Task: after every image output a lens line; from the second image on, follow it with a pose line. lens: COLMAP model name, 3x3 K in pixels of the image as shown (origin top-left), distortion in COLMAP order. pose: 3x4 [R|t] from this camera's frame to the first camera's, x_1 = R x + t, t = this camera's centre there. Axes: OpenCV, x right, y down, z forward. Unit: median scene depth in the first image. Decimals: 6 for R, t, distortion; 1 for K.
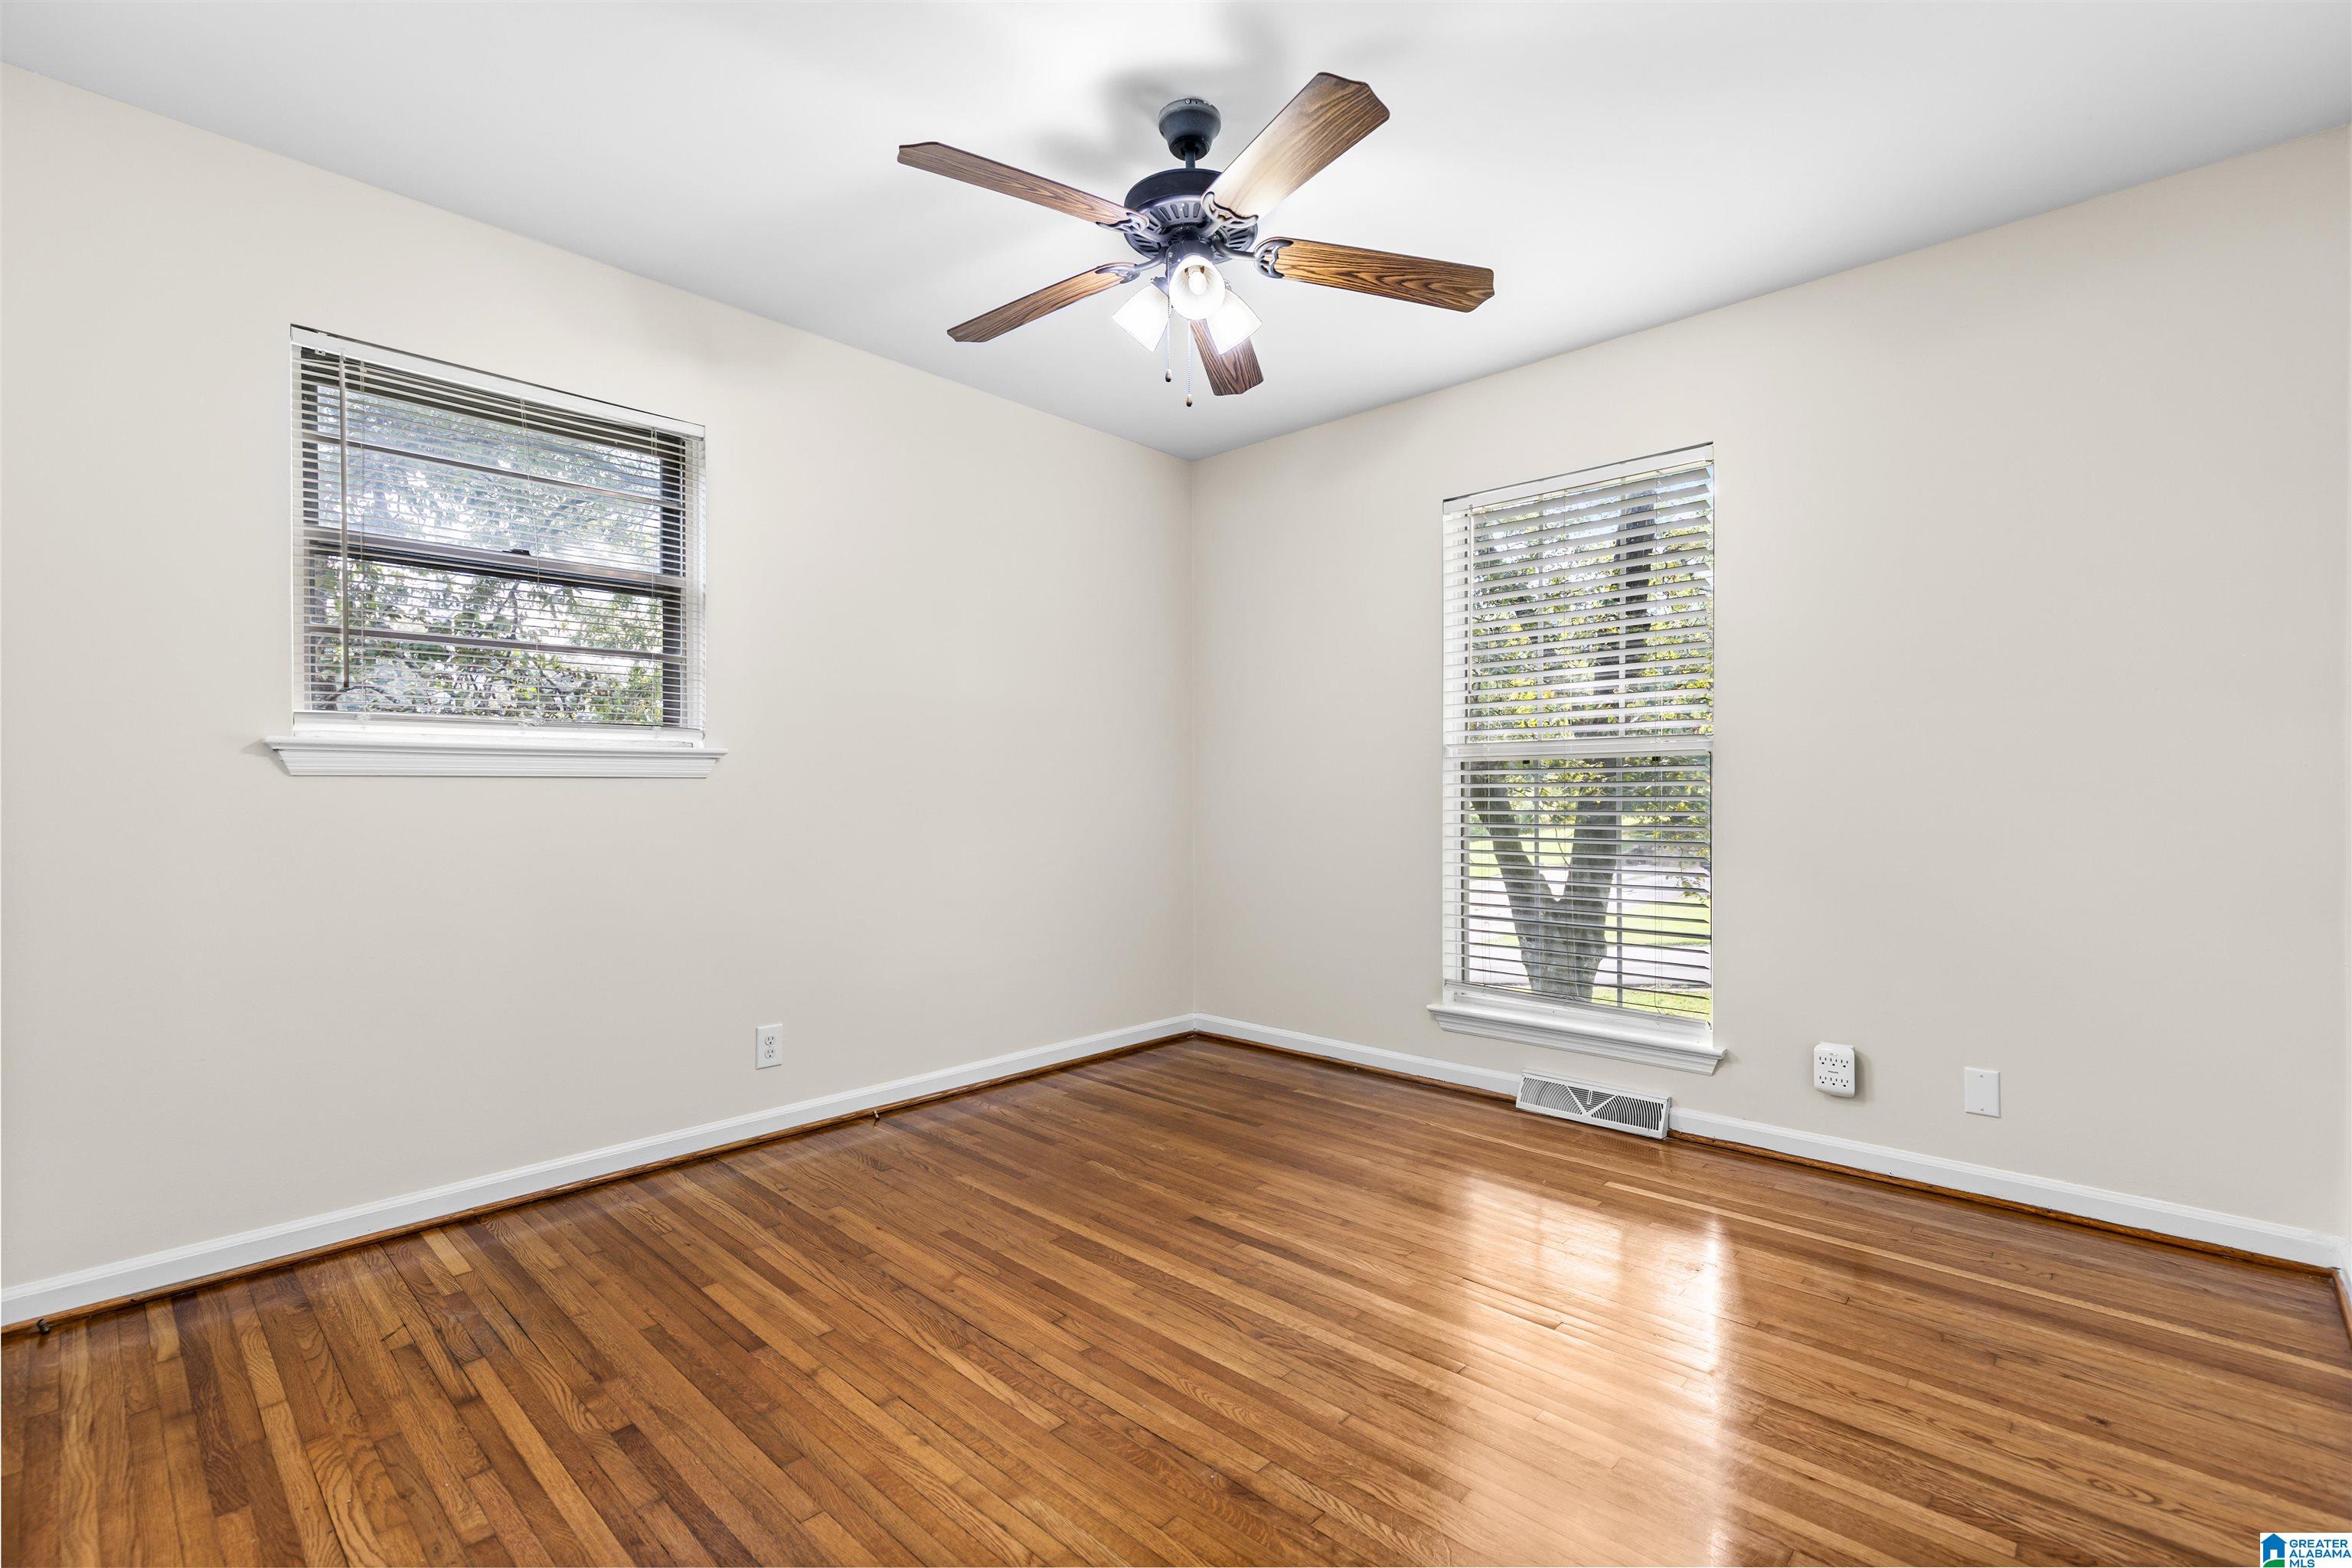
lens RADIAL K [[1068.7, 0, 1173.0], [0, 1068.7, 788.4], [0, 0, 1]] dist [0.002583, 0.000122]
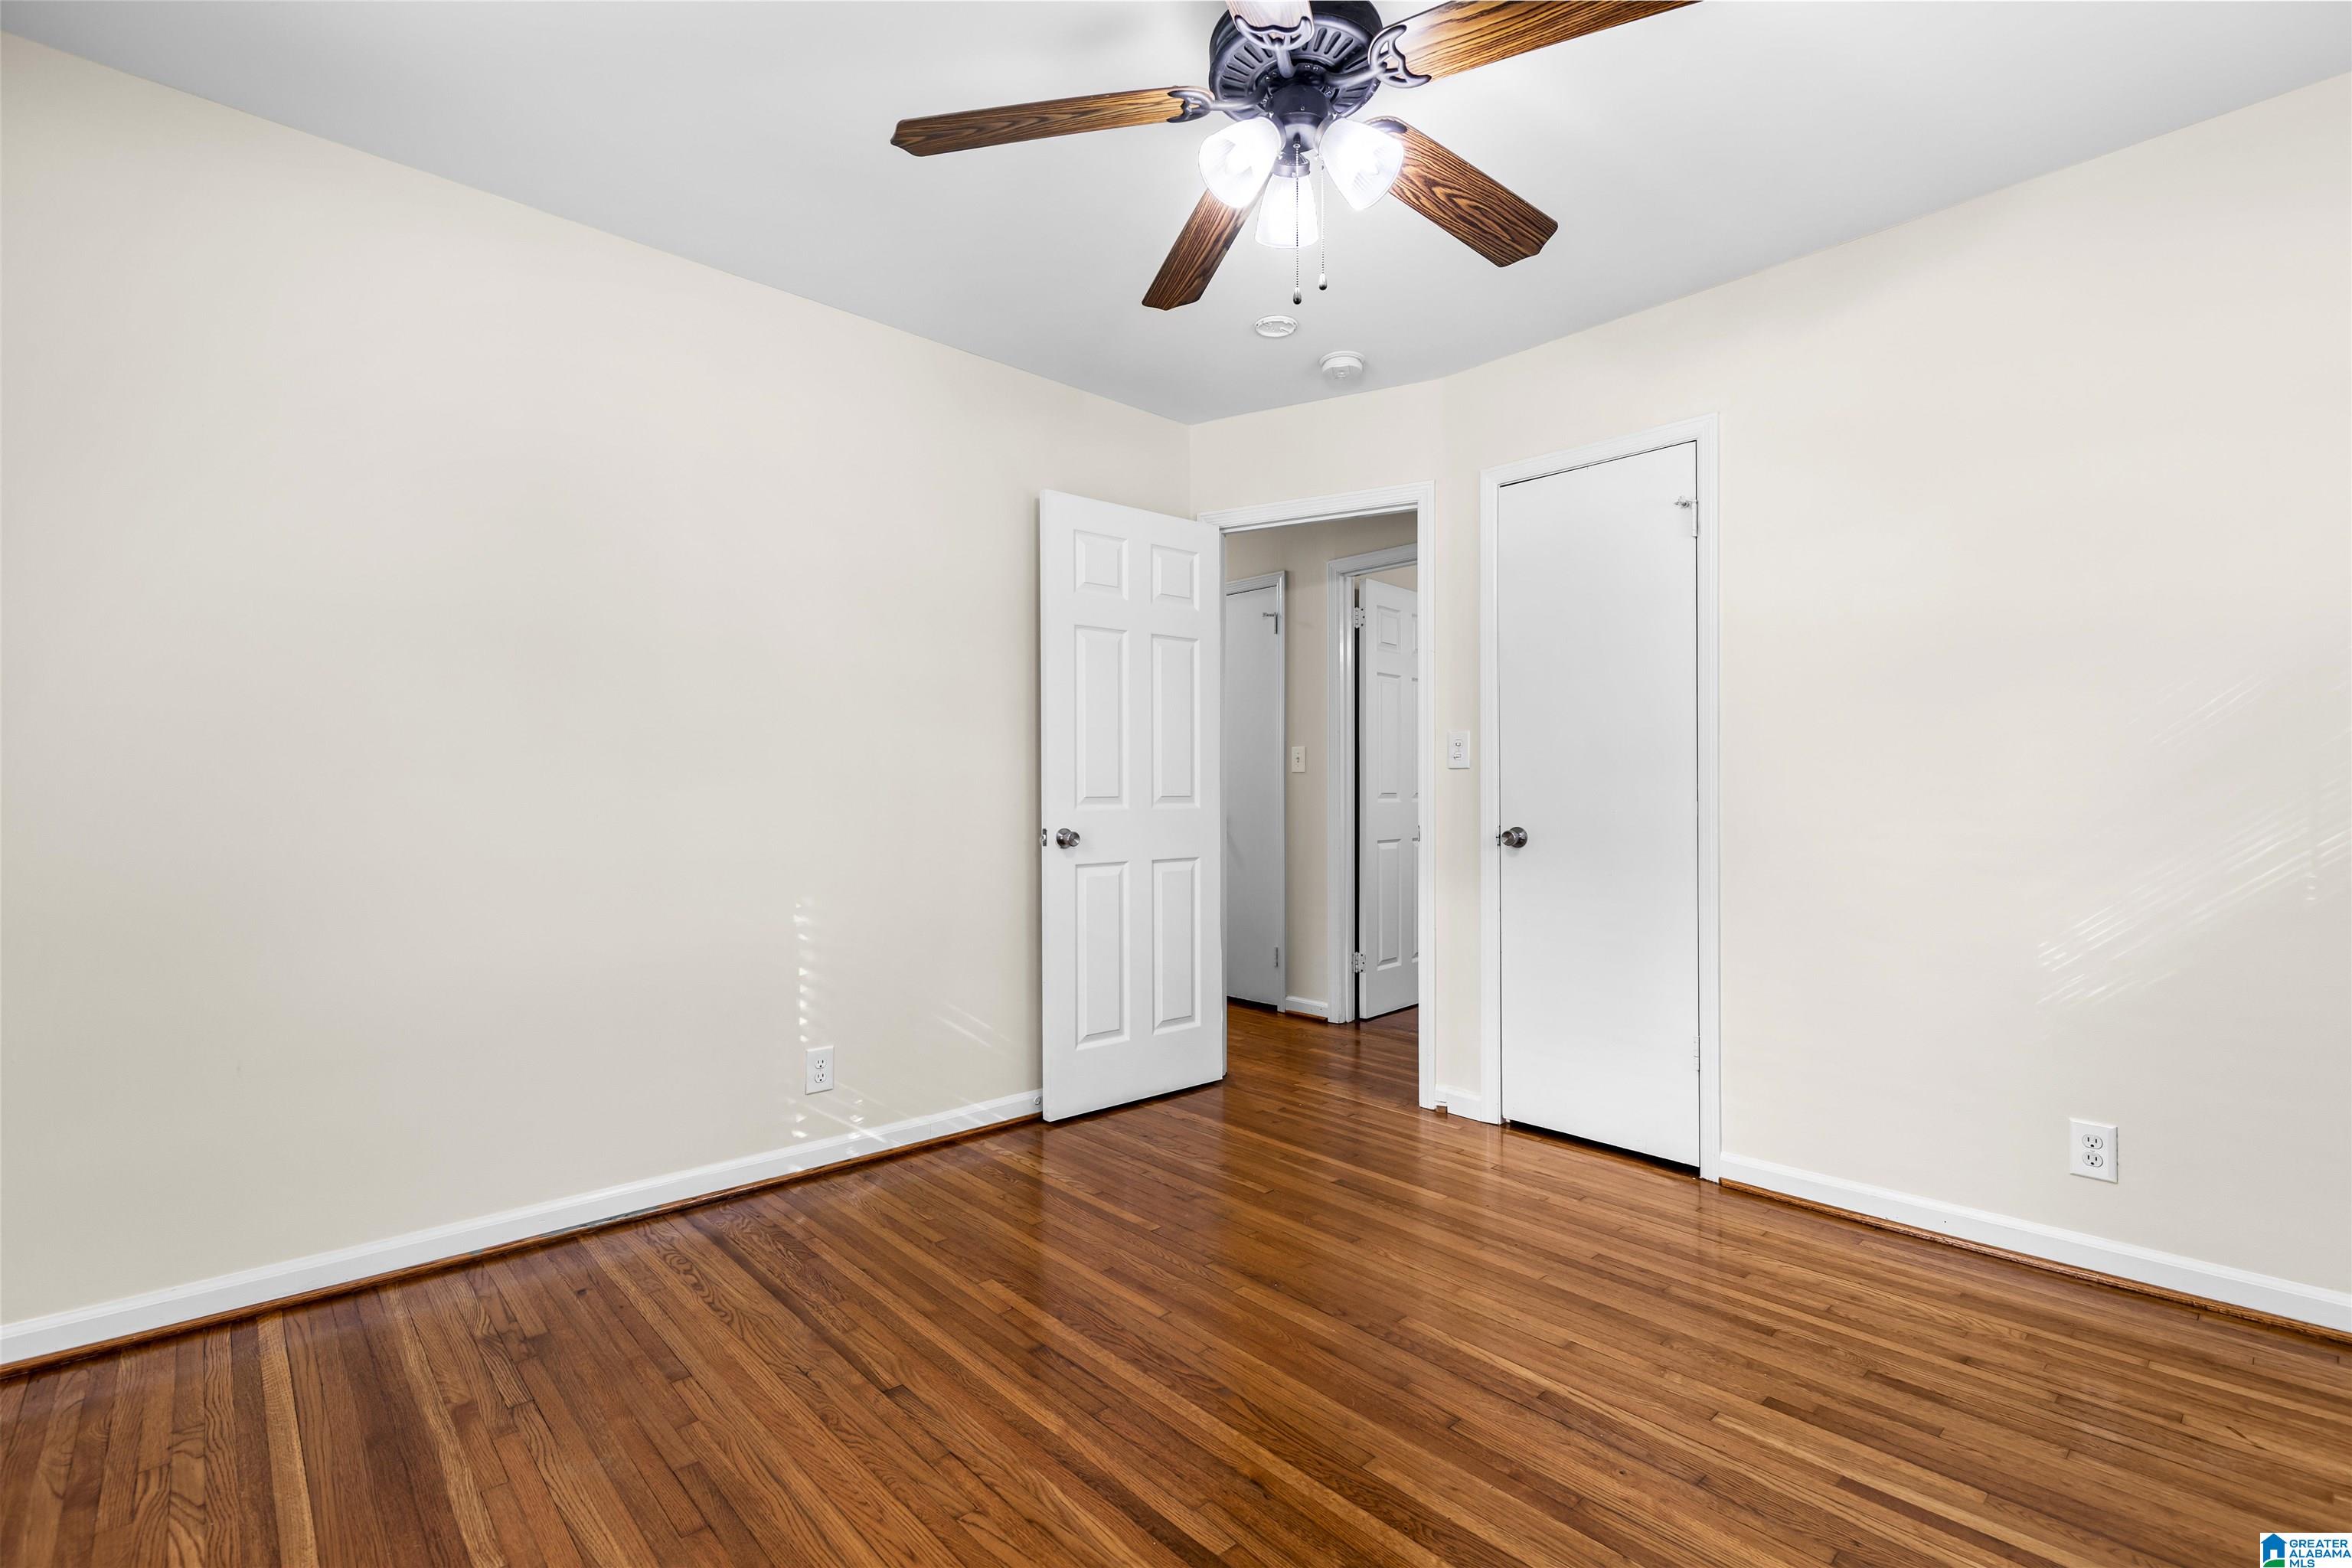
lens RADIAL K [[1068.7, 0, 1168.5], [0, 1068.7, 781.5], [0, 0, 1]] dist [0.002583, 0.000122]
pose [[-0.996954, 0.002476, 0.077949, 0.056554], [0.001479, 0.999916, -0.012850, -0.001984], [-0.077975, -0.012696, -0.996874, 2.035308]]
